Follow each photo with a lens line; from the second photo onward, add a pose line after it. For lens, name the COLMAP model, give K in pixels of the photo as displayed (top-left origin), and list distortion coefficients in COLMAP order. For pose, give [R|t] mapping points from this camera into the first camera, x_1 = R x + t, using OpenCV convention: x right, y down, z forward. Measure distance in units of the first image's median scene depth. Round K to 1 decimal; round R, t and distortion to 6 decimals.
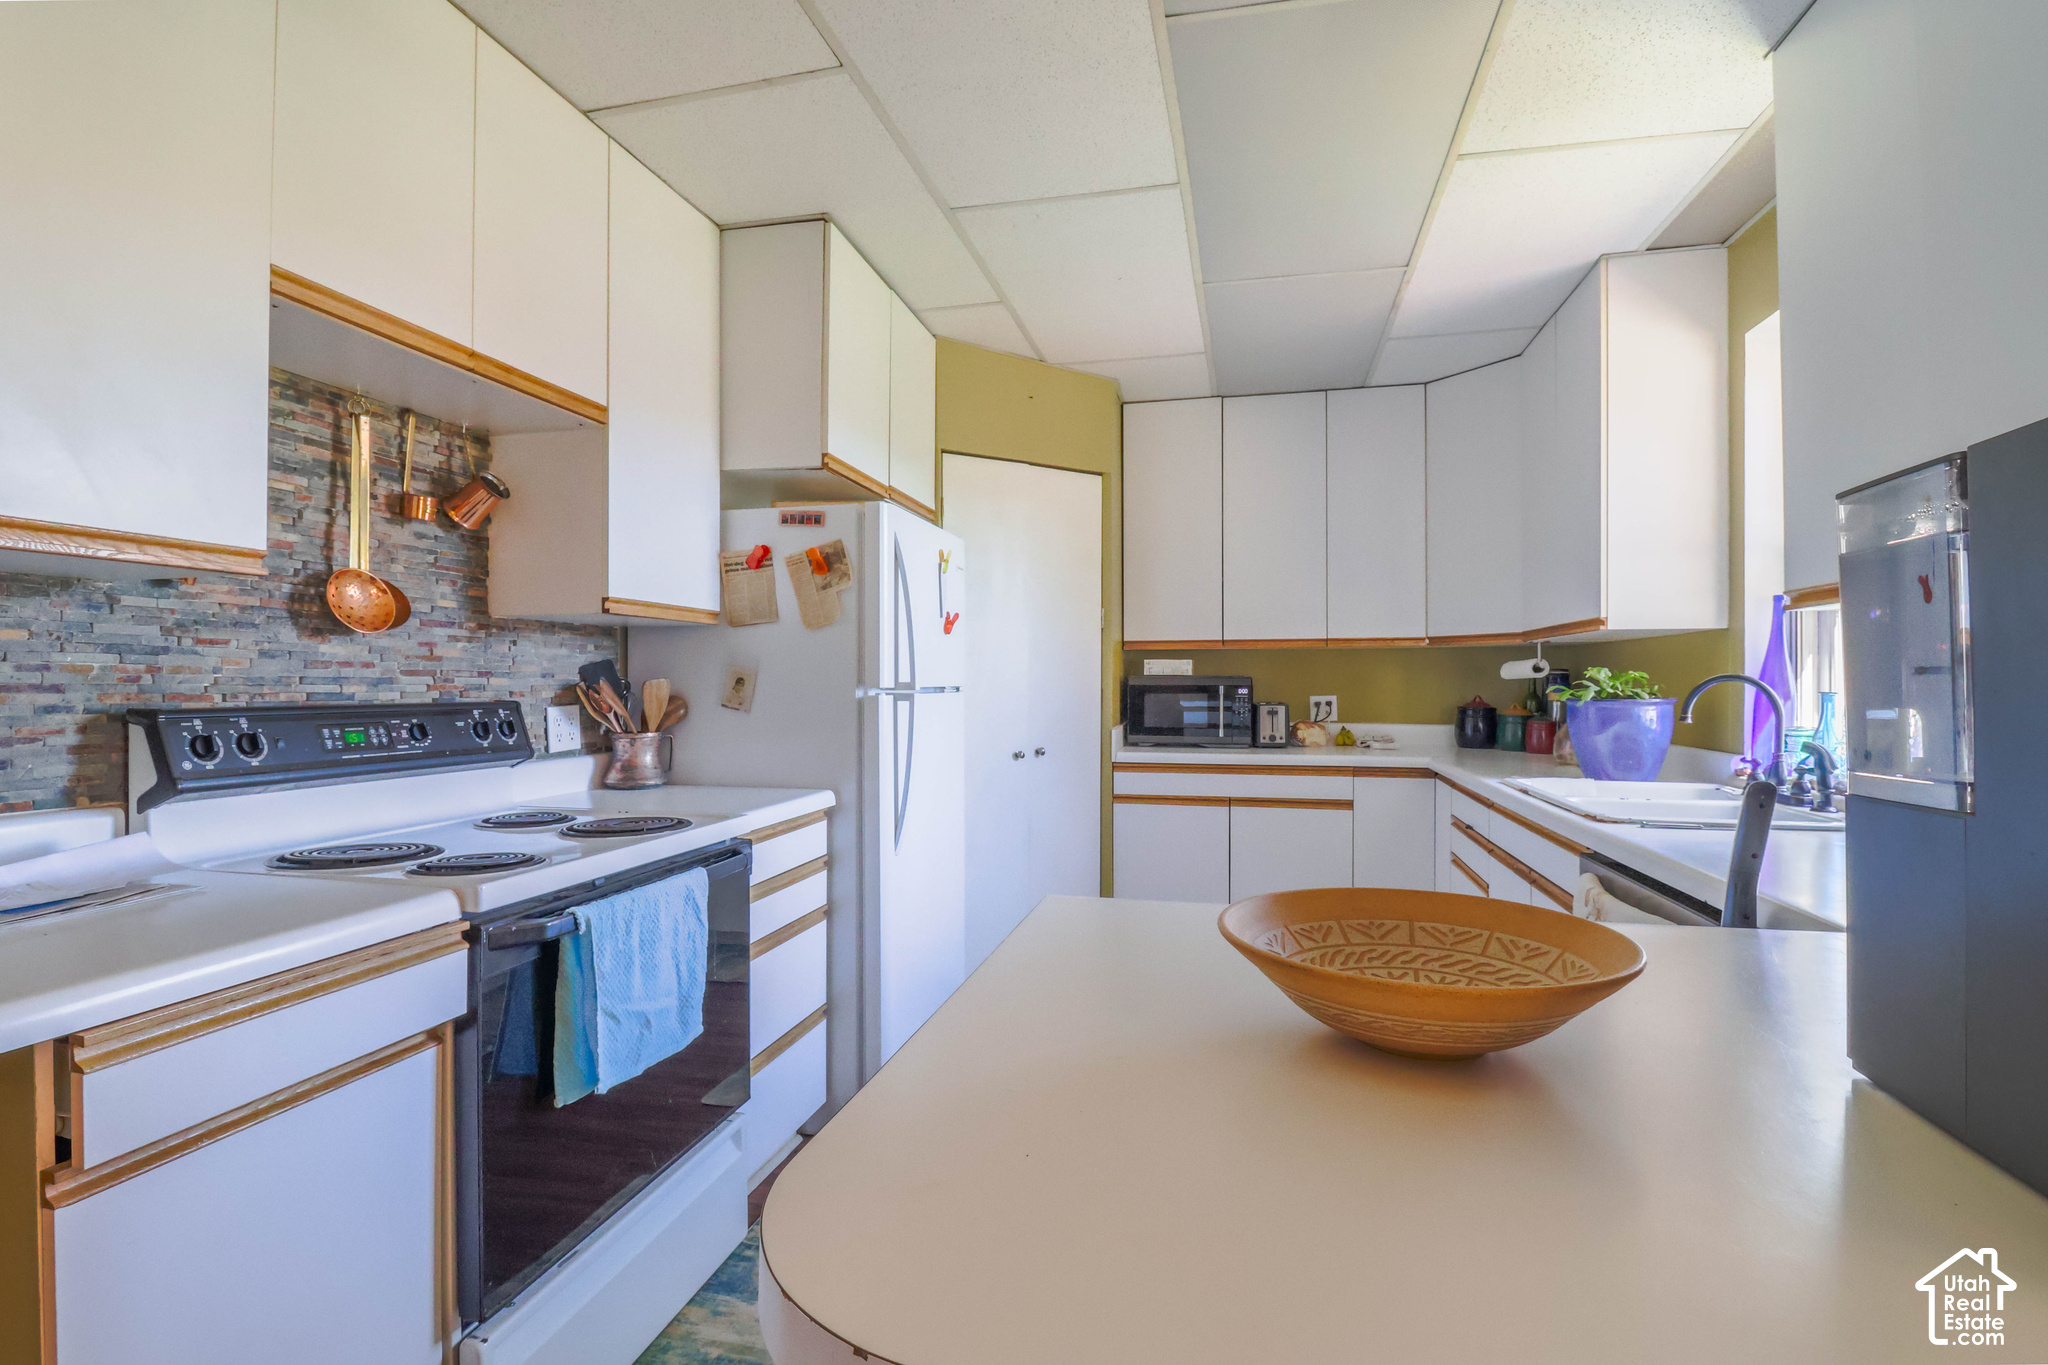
lens RADIAL K [[980.4, 0, 1024.0], [0, 980.4, 682.5], [0, 0, 1]] dist [0.002670, -0.017035]
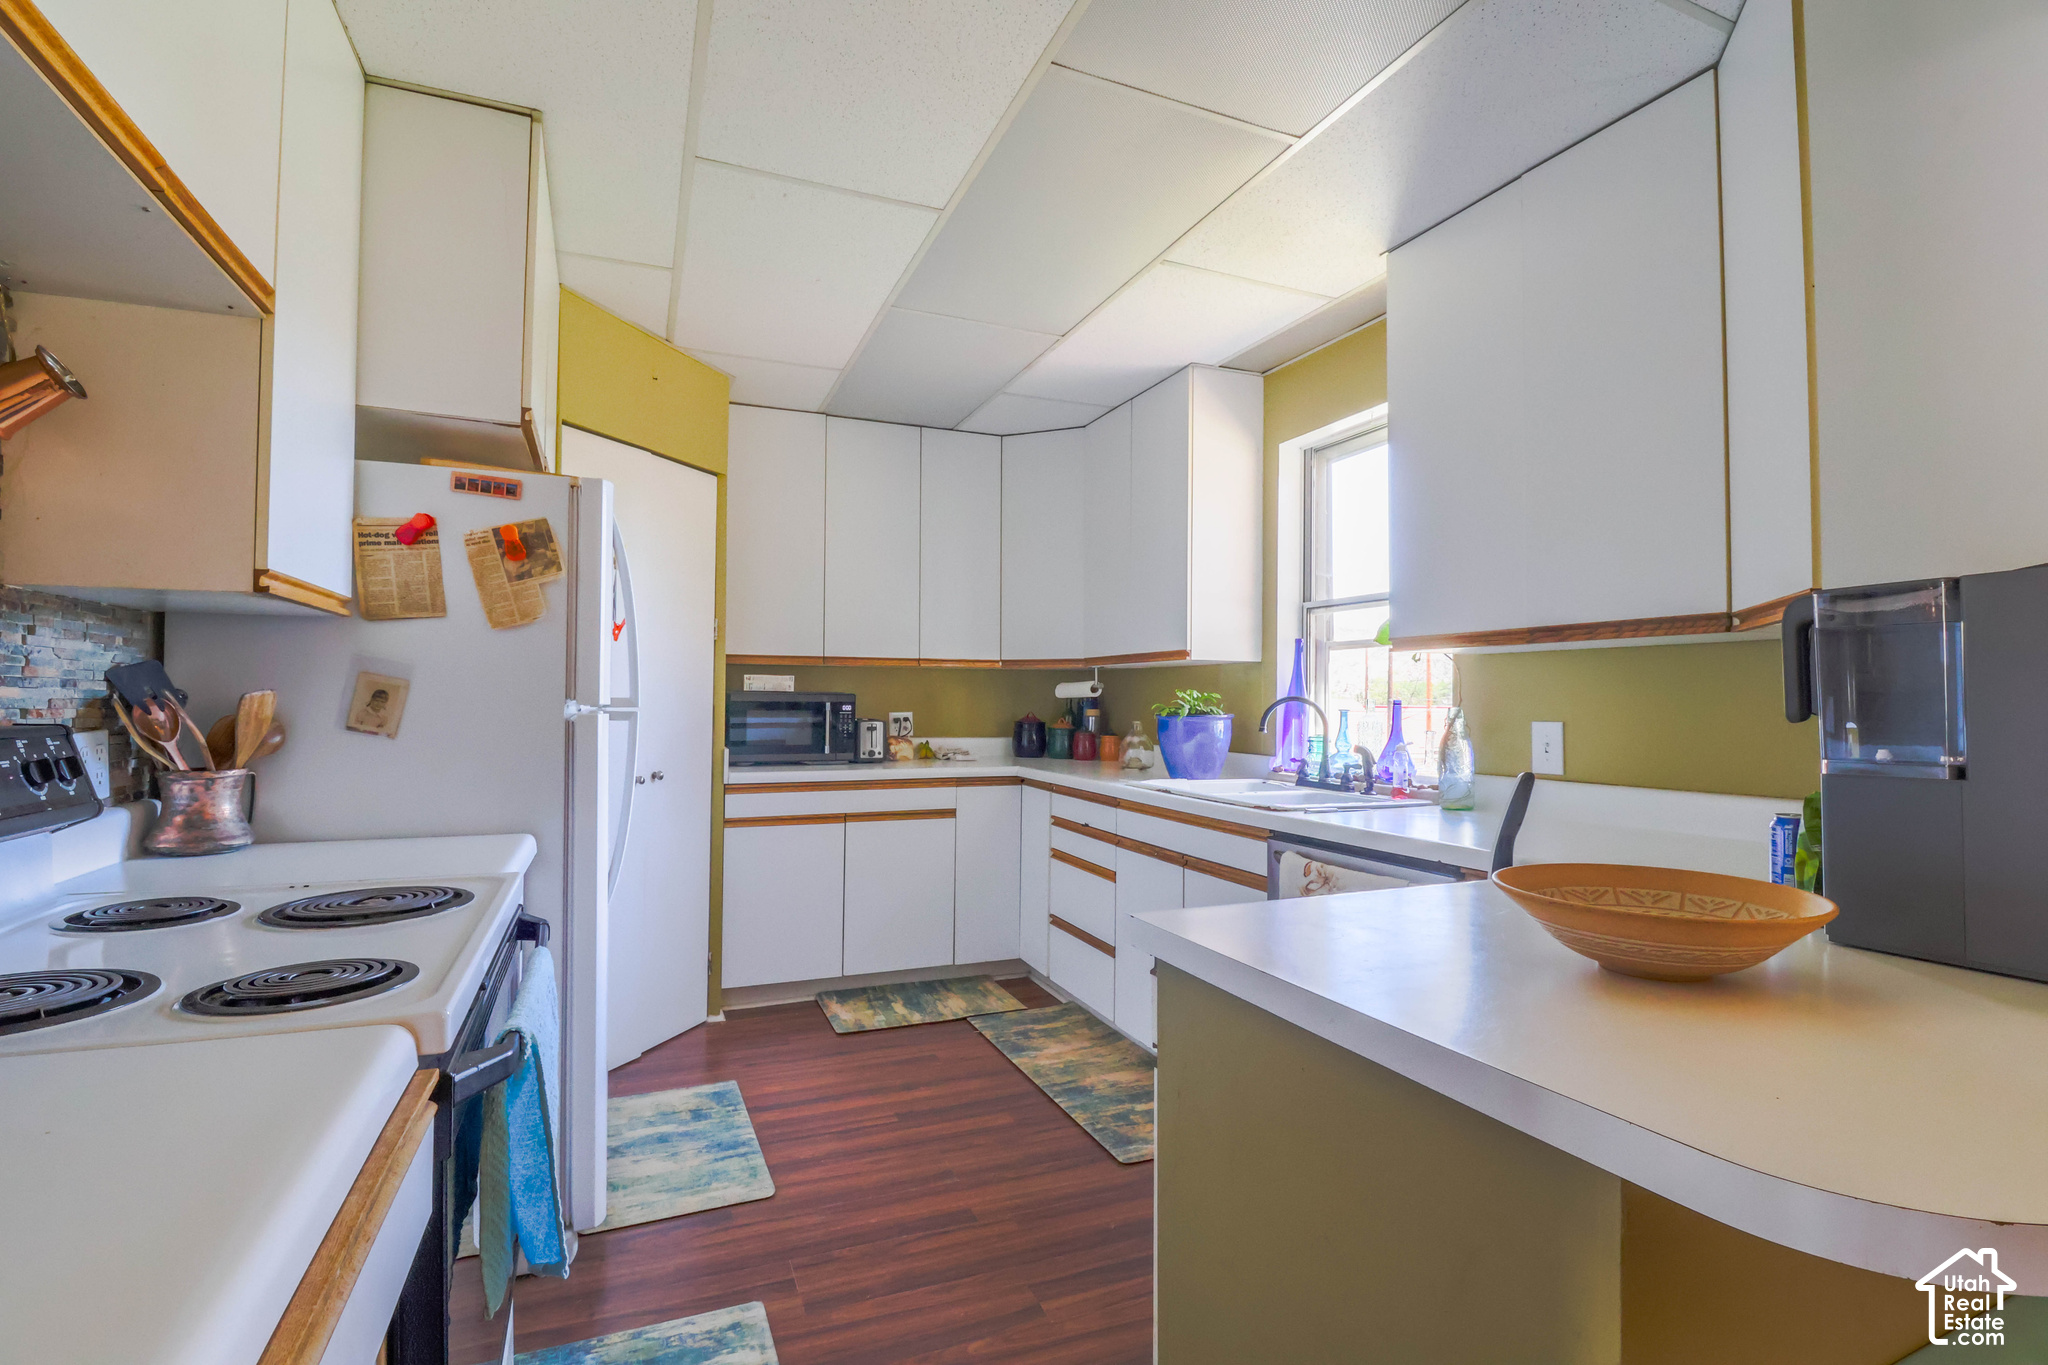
lens RADIAL K [[962.2, 0, 1024.1], [0, 962.2, 685.1], [0, 0, 1]] dist [-0.000237, -0.015093]
pose [[0.806466, 0.014718, 0.591097, -0.309709], [-0.007010, 0.999858, -0.015332, -0.000896], [-0.591239, 0.008221, 0.806455, 0.128695]]
